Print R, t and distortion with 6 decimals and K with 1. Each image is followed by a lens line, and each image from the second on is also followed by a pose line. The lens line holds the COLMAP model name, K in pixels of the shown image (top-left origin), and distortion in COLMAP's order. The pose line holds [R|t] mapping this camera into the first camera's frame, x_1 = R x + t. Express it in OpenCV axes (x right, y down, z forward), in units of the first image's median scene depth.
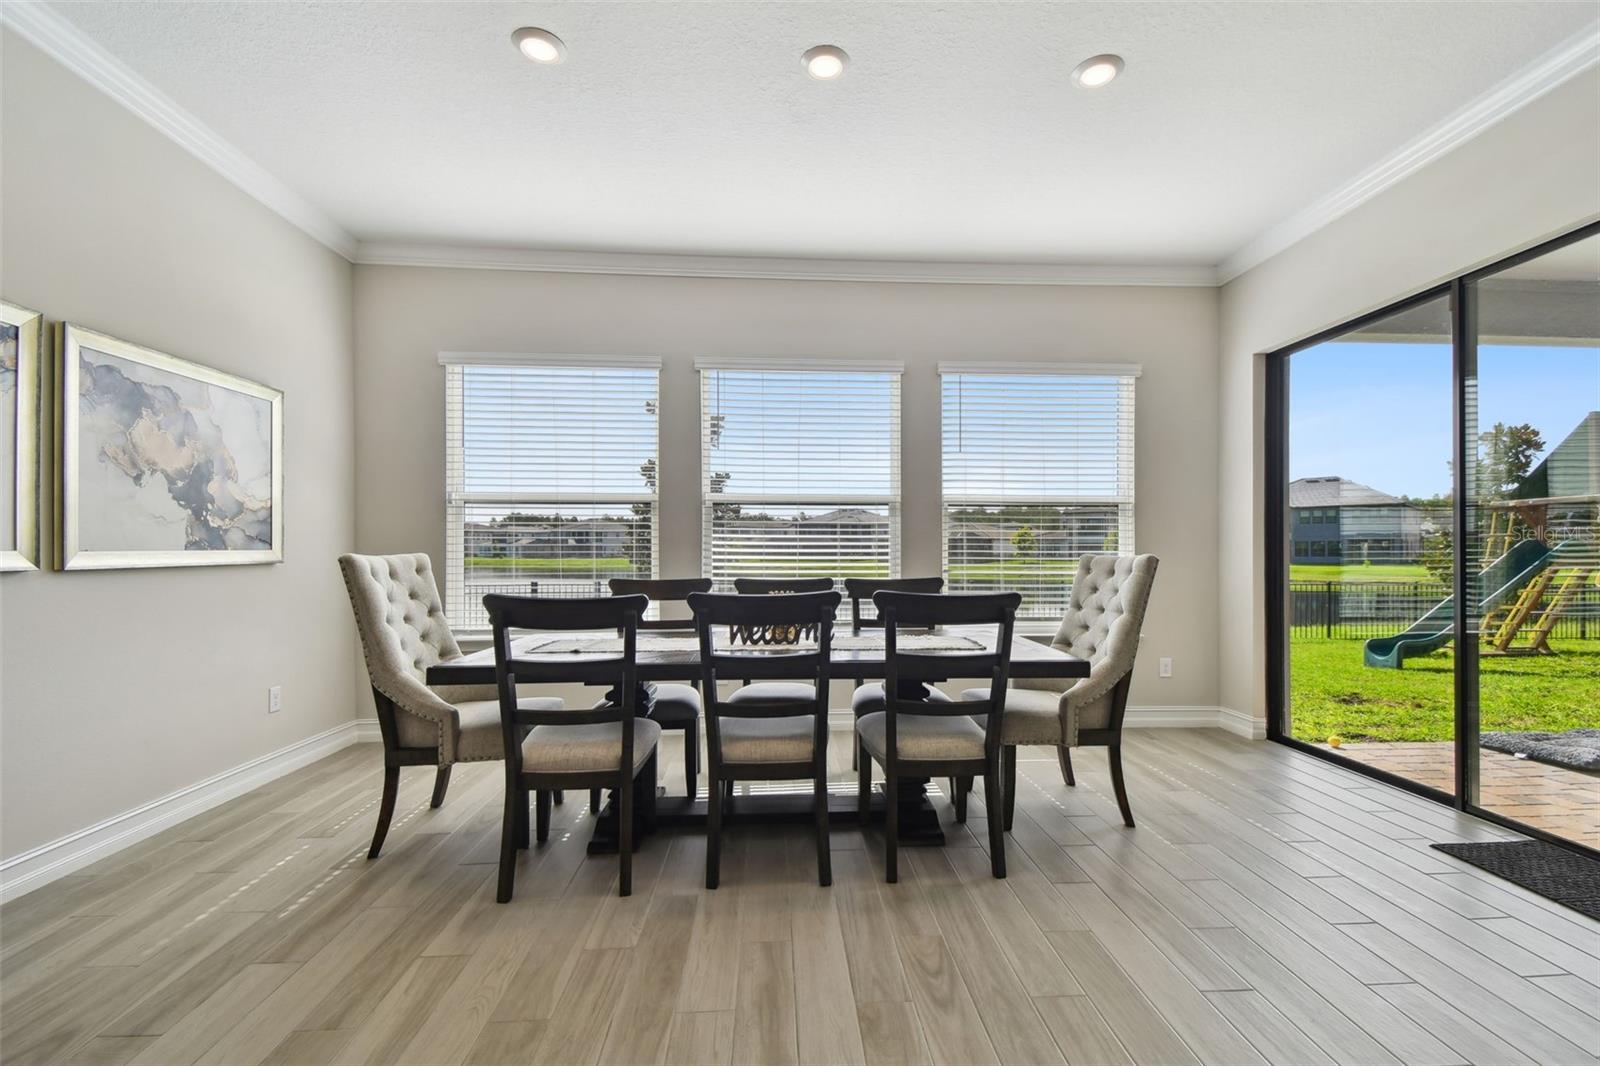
lens RADIAL K [[709.6, 0, 809.2], [0, 709.6, 544.3], [0, 0, 1]] dist [0.010810, -0.004806]
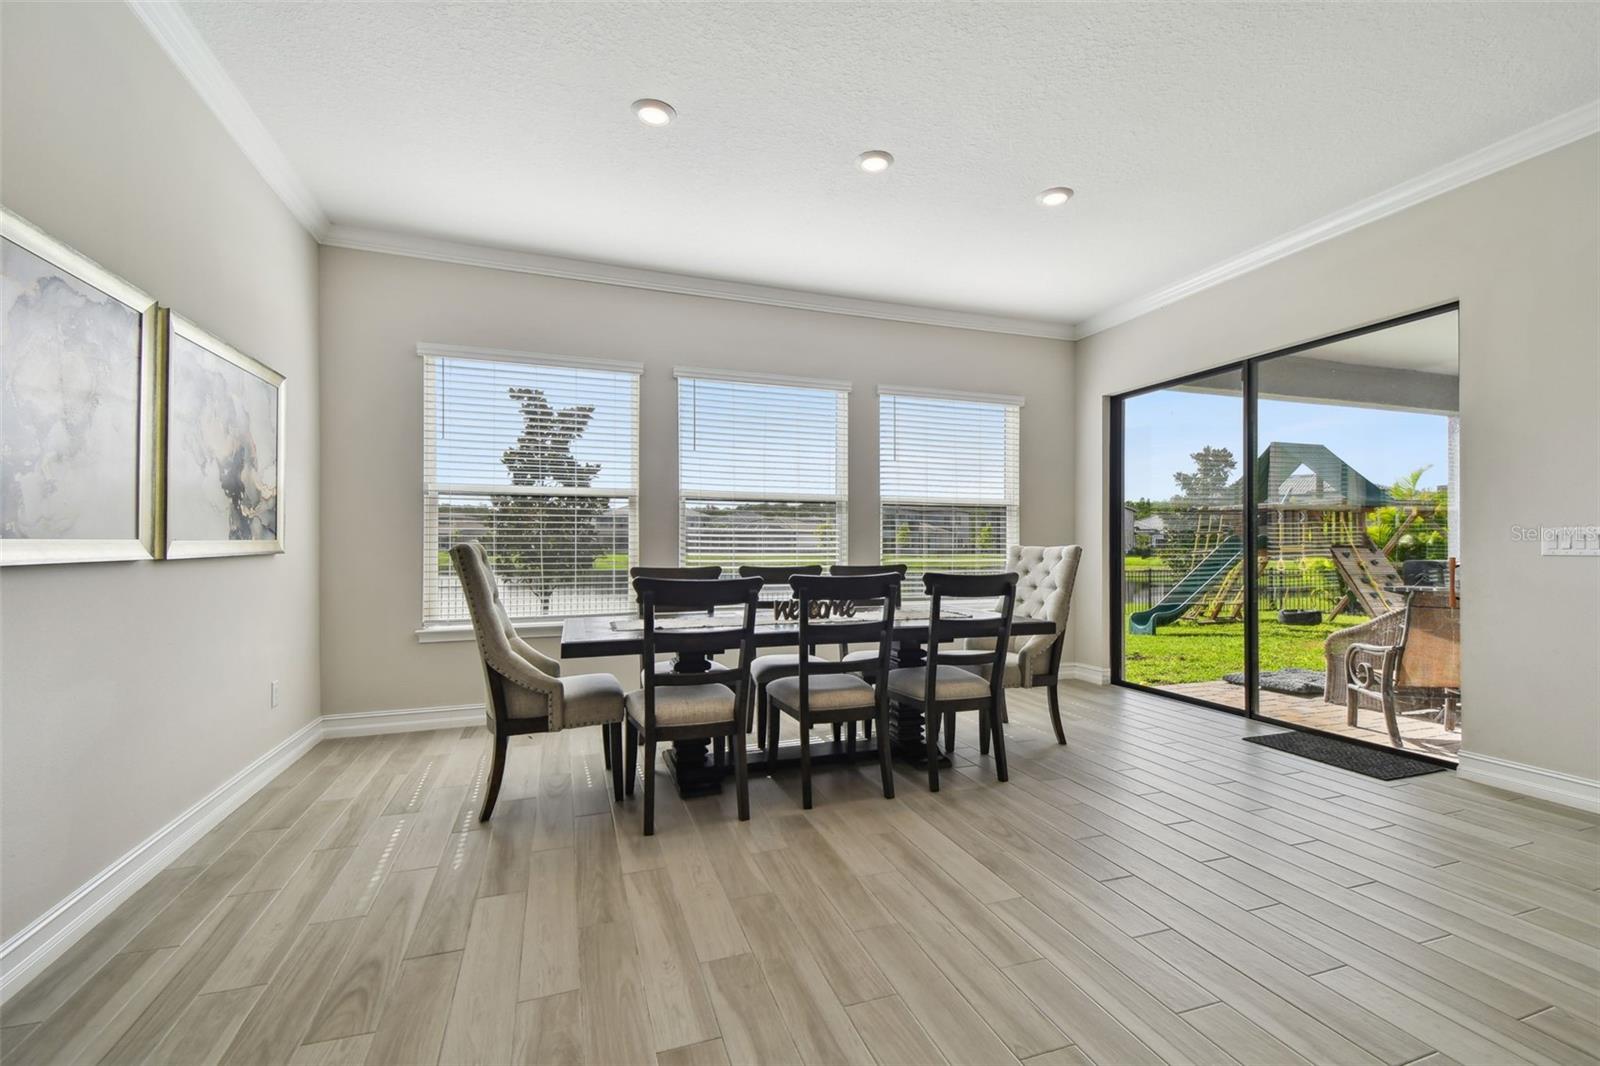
lens RADIAL K [[709.6, 0, 815.1], [0, 709.6, 535.6], [0, 0, 1]] dist [0.010810, -0.004806]
pose [[0.958289, 0.005235, 0.285754, -0.366471], [-0.004519, 0.999985, -0.003164, 0.001850], [-0.285766, 0.001741, 0.958298, -0.161268]]
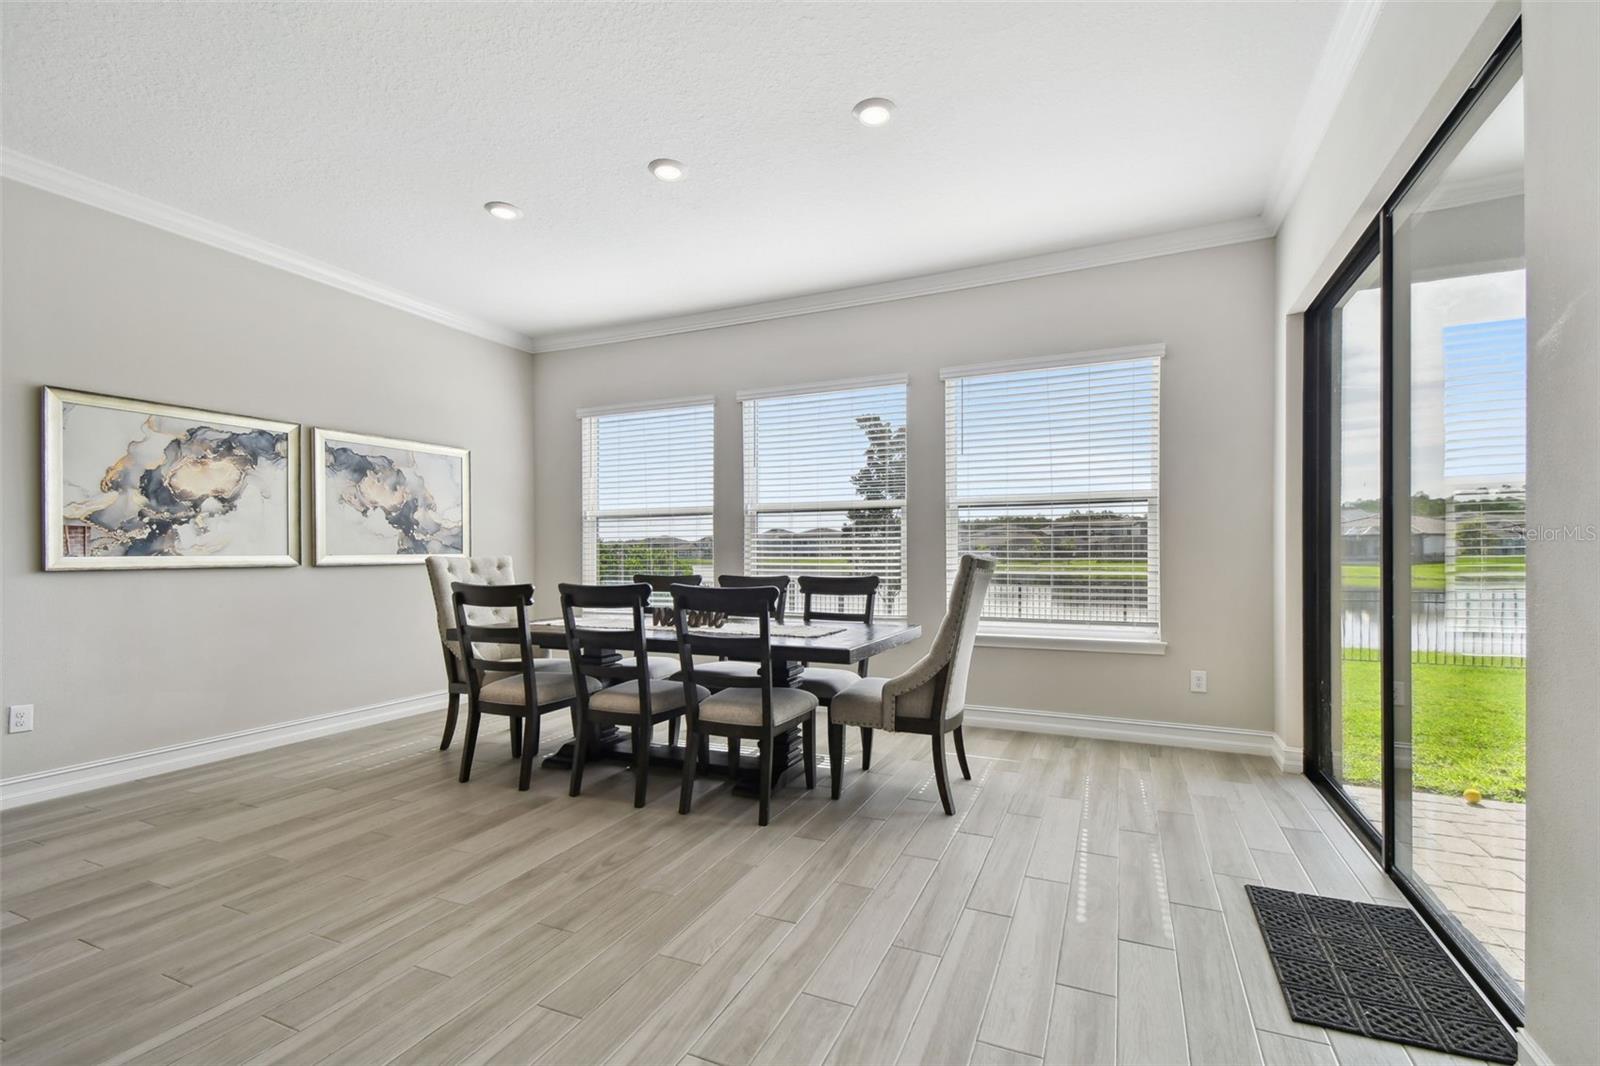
lens RADIAL K [[709.6, 0, 815.4], [0, 709.6, 537.4], [0, 0, 1]] dist [0.010810, -0.004806]
pose [[0.890911, -0.015783, -0.453903, 0.690330], [0.009902, 0.999833, -0.015332, 0.004124], [0.454069, 0.009165, 0.890919, -0.019254]]
